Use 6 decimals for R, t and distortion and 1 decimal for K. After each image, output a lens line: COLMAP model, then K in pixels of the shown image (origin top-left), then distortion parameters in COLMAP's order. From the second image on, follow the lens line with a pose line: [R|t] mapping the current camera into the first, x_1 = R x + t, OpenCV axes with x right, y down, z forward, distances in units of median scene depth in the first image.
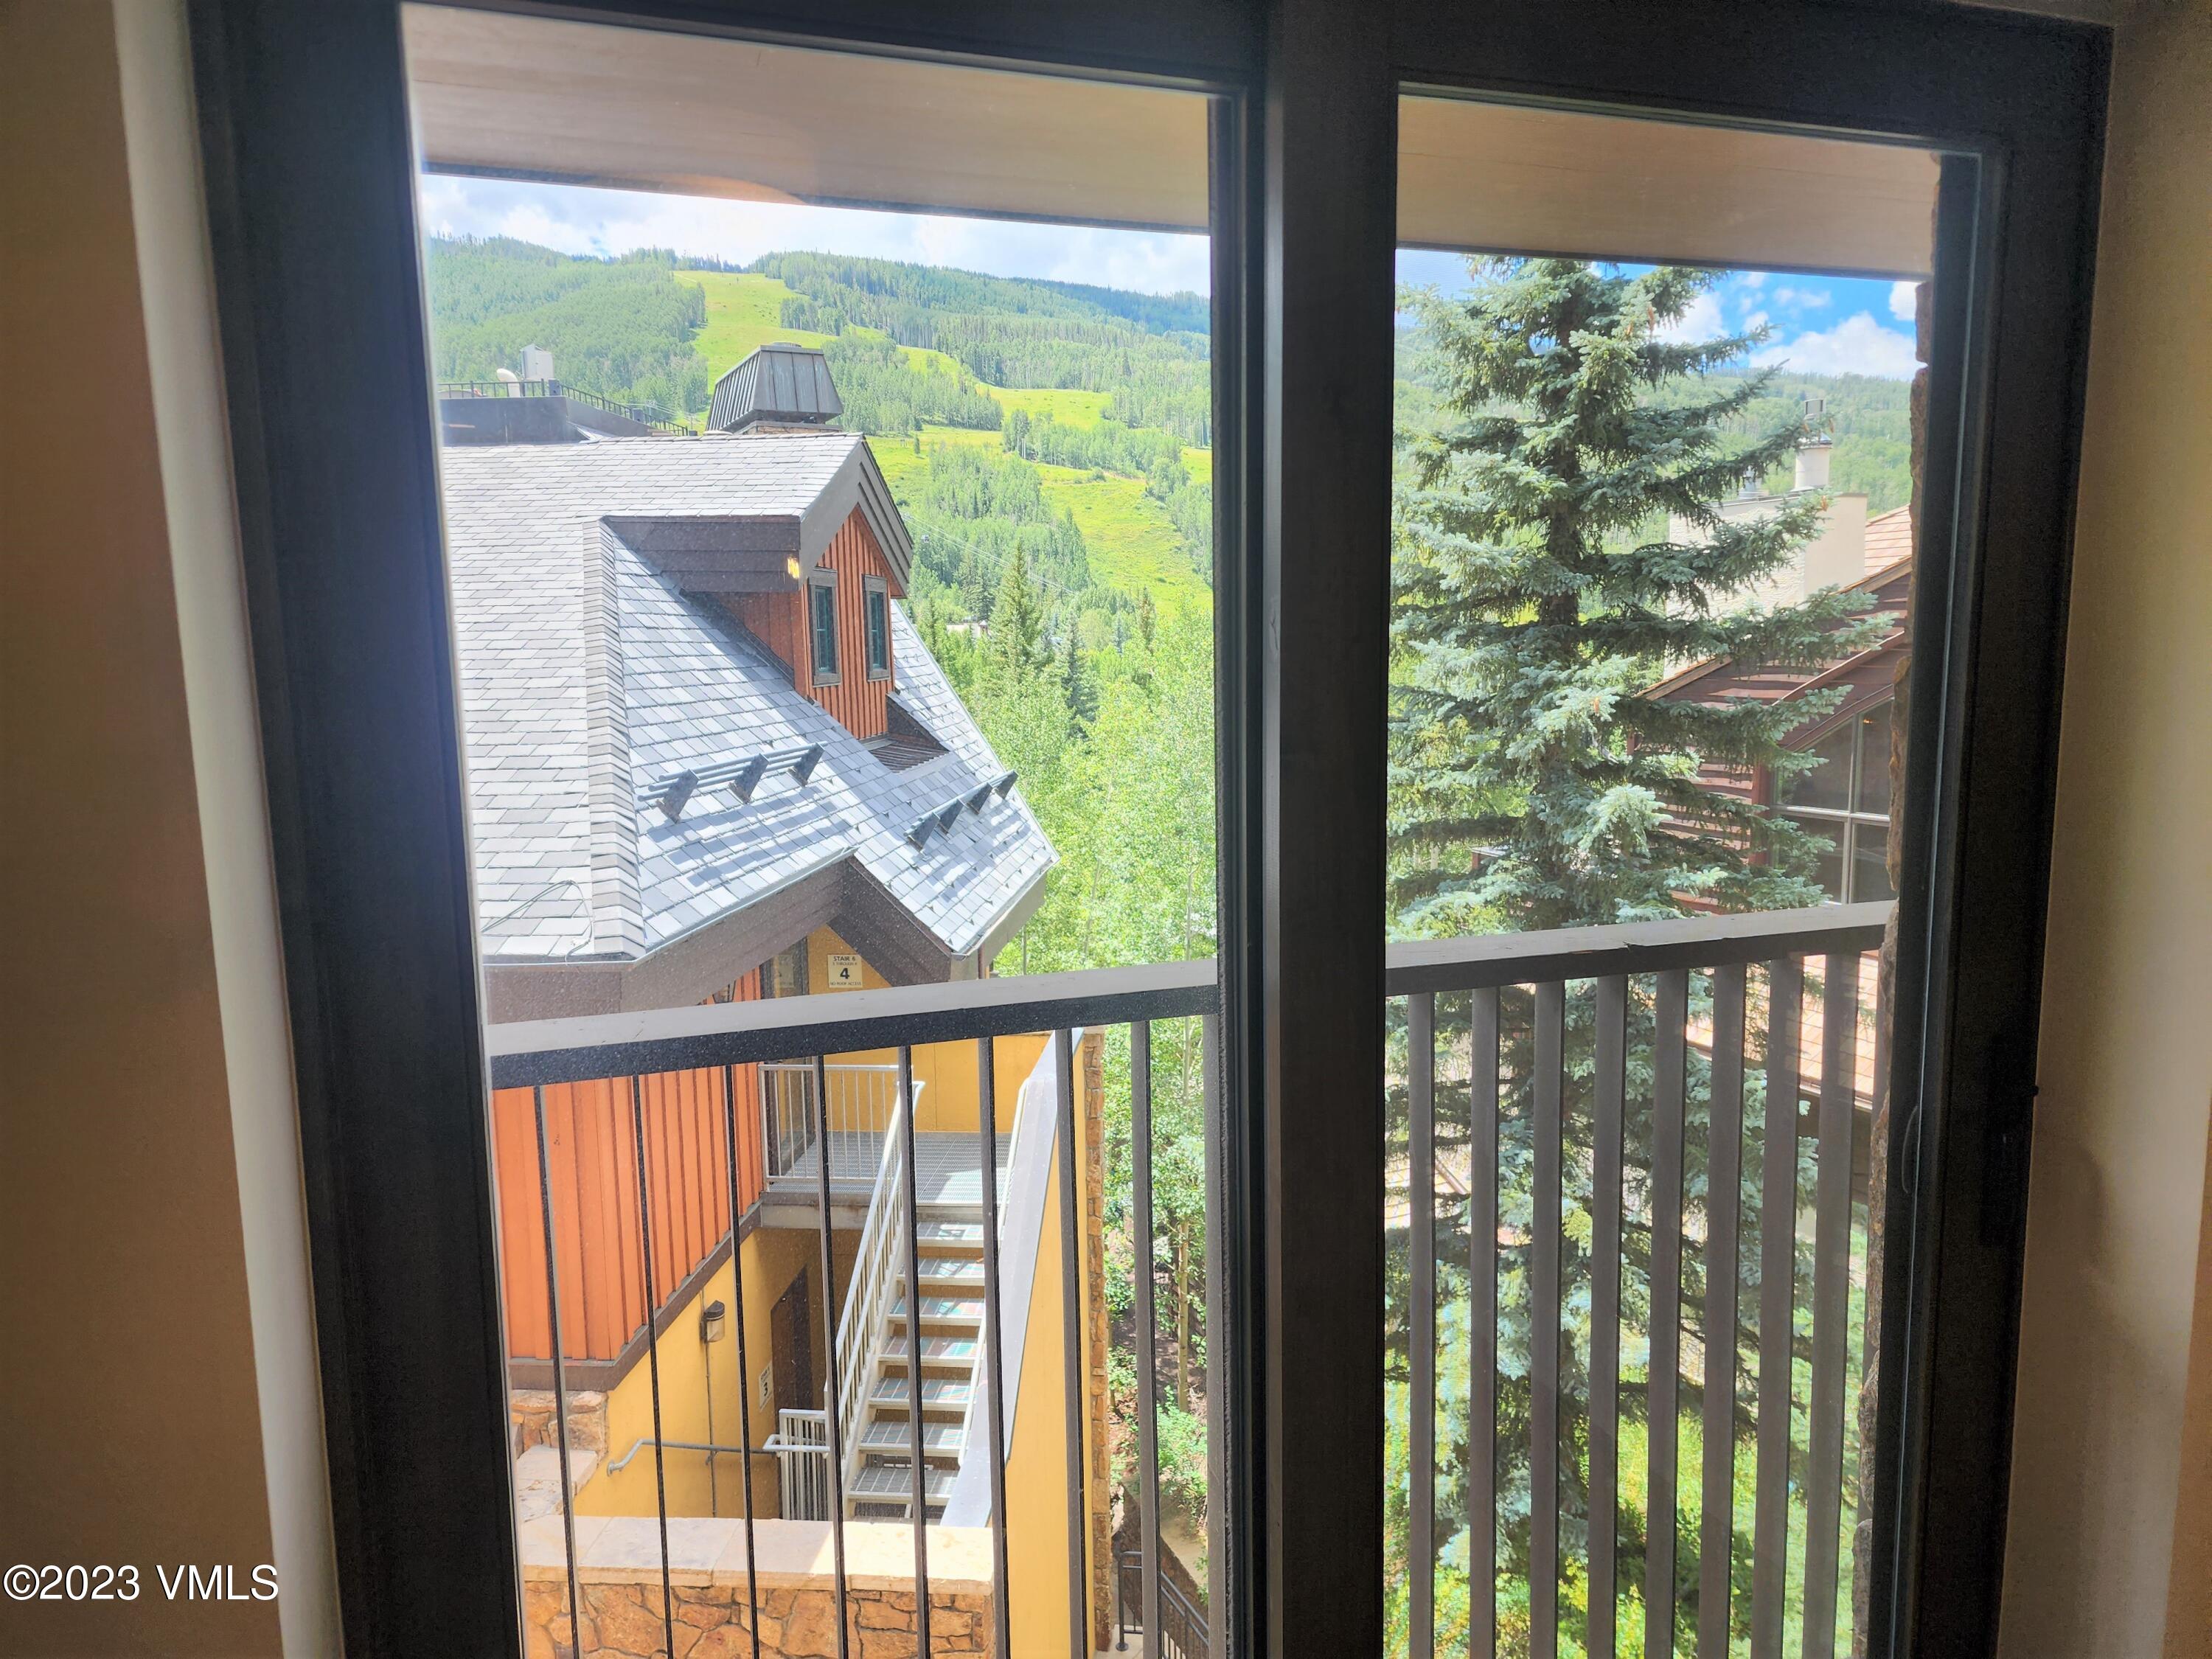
lens RADIAL K [[1498.0, 0, 1129.7], [0, 1498.0, 849.9], [0, 0, 1]] dist [0.097164, -0.135657]
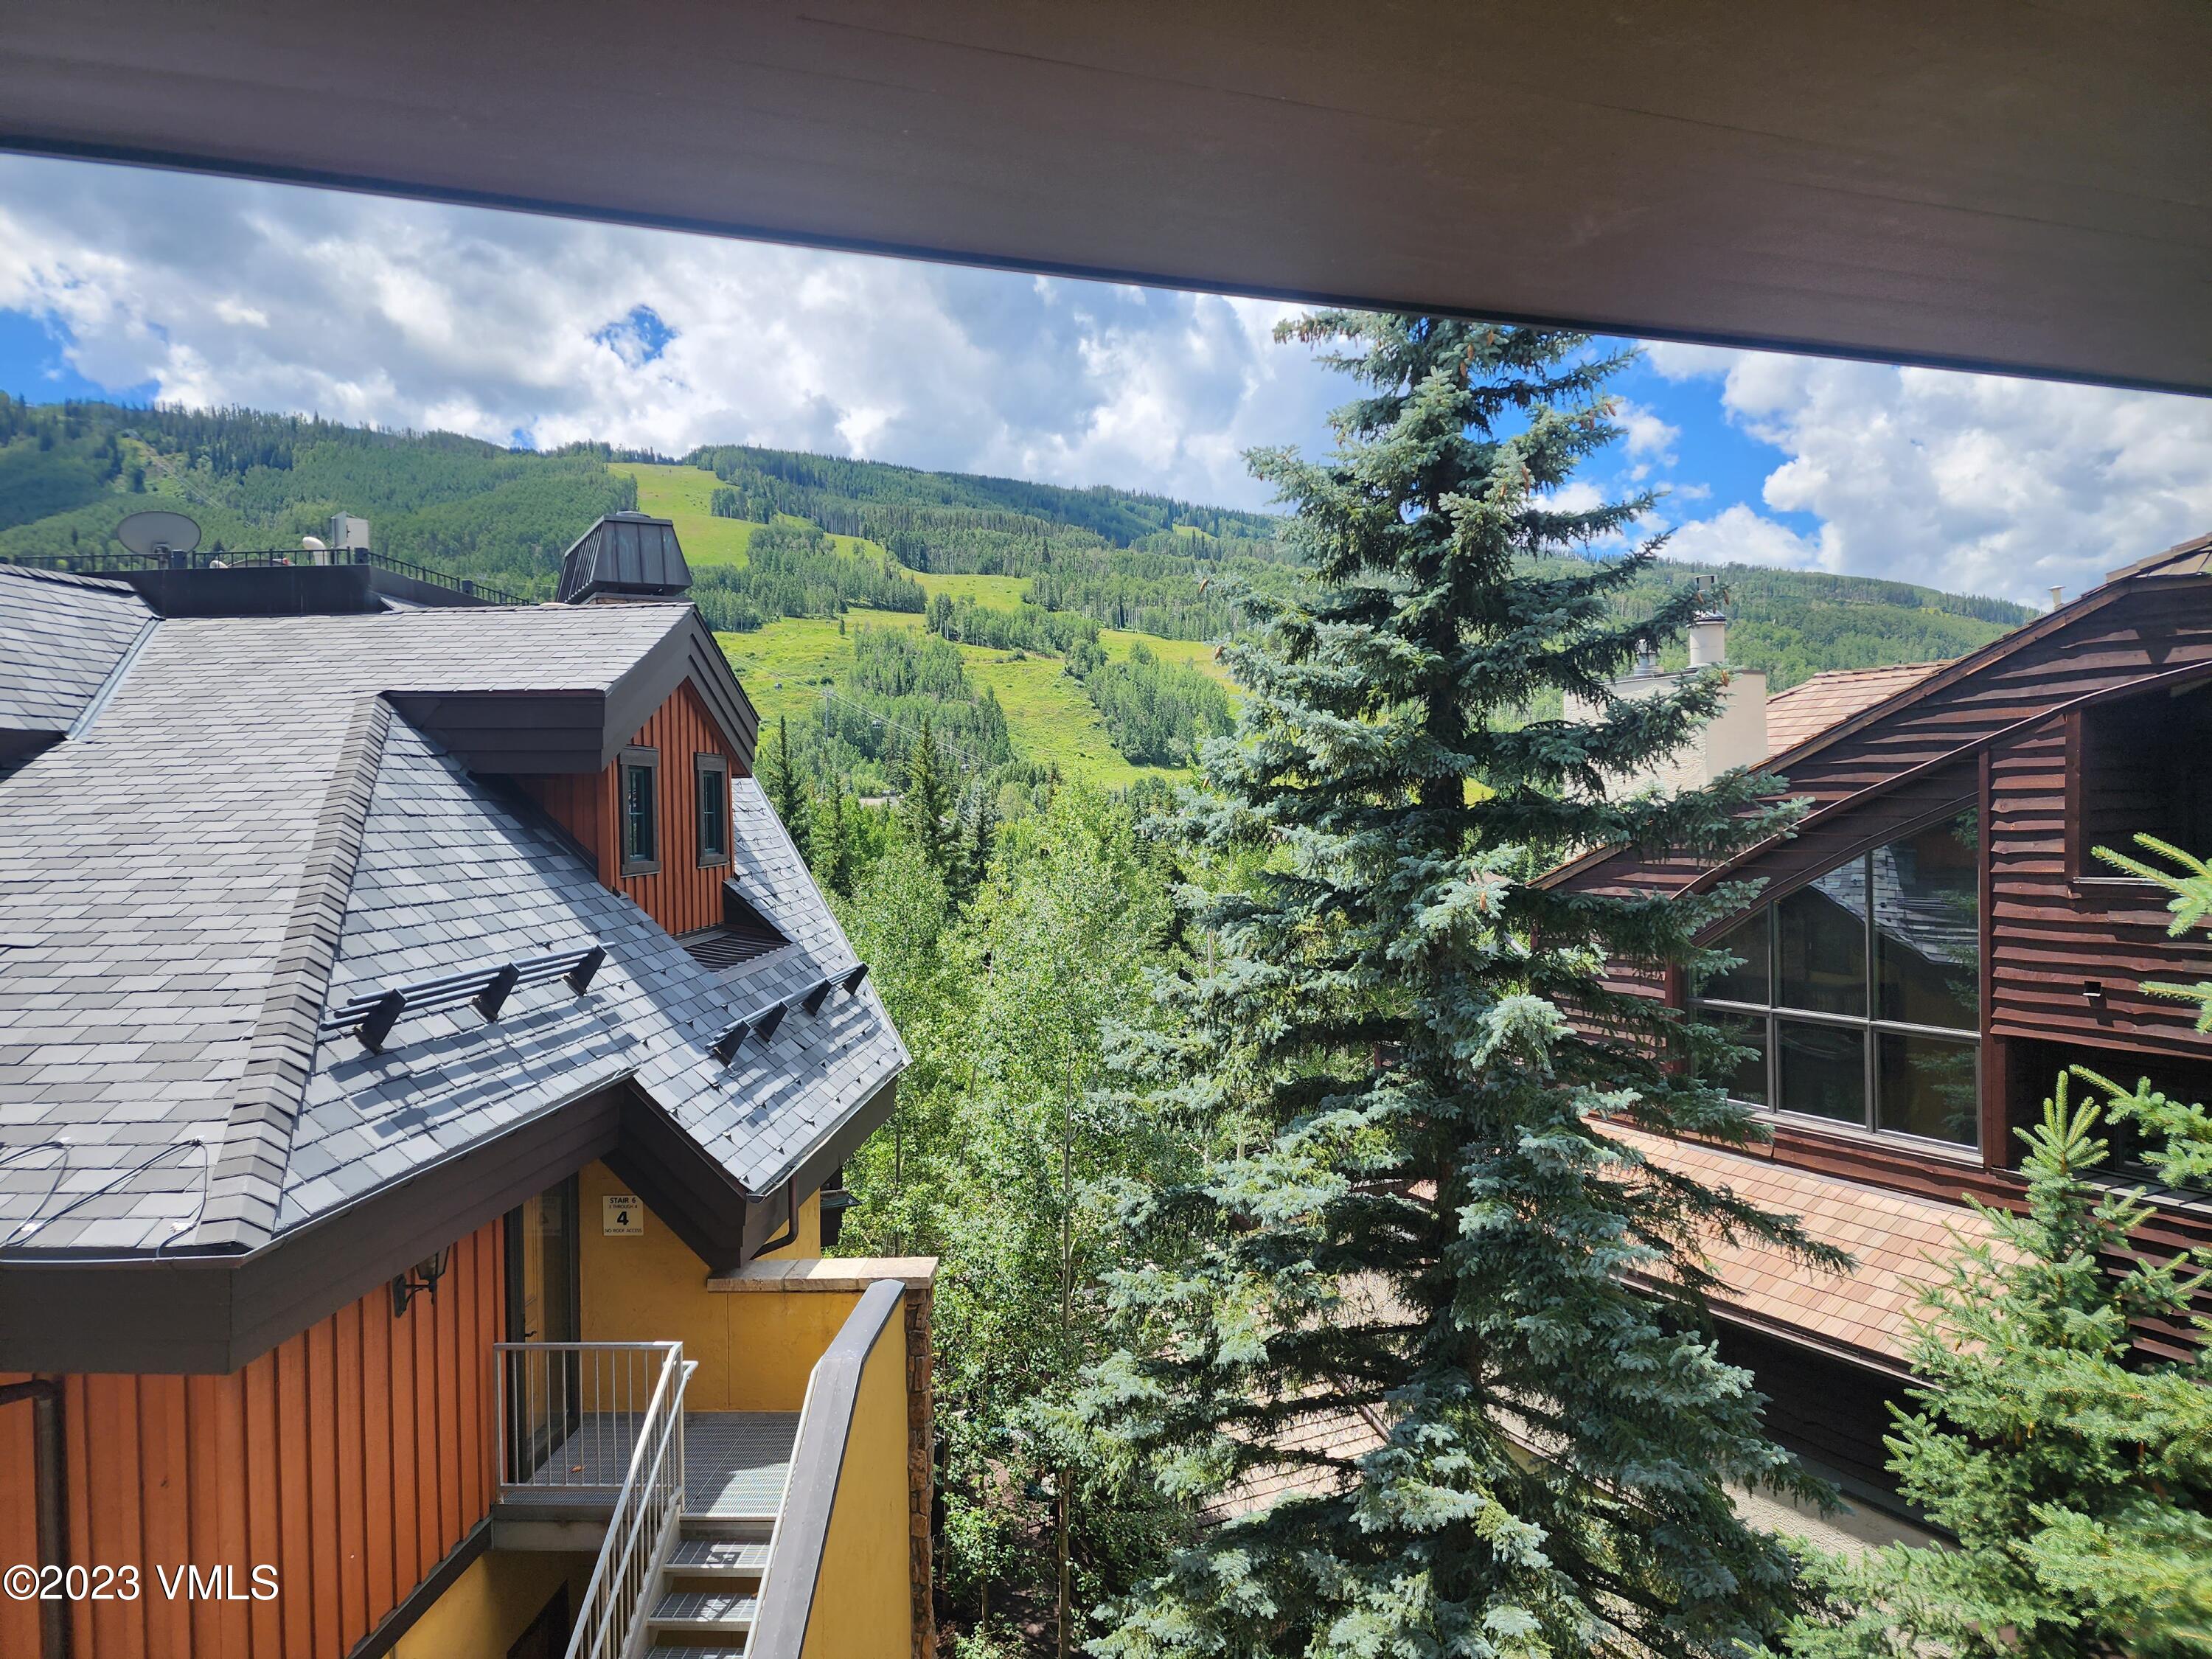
lens RADIAL K [[1477.6, 0, 1097.0], [0, 1477.6, 835.4], [0, 0, 1]] dist [0.147444, -0.247853]
pose [[0.999540, -0.002829, 0.030194, 0.049447], [0.006511, 0.992439, -0.122564, -0.024685], [-0.029619, 0.122704, 0.992001, 0.120369]]
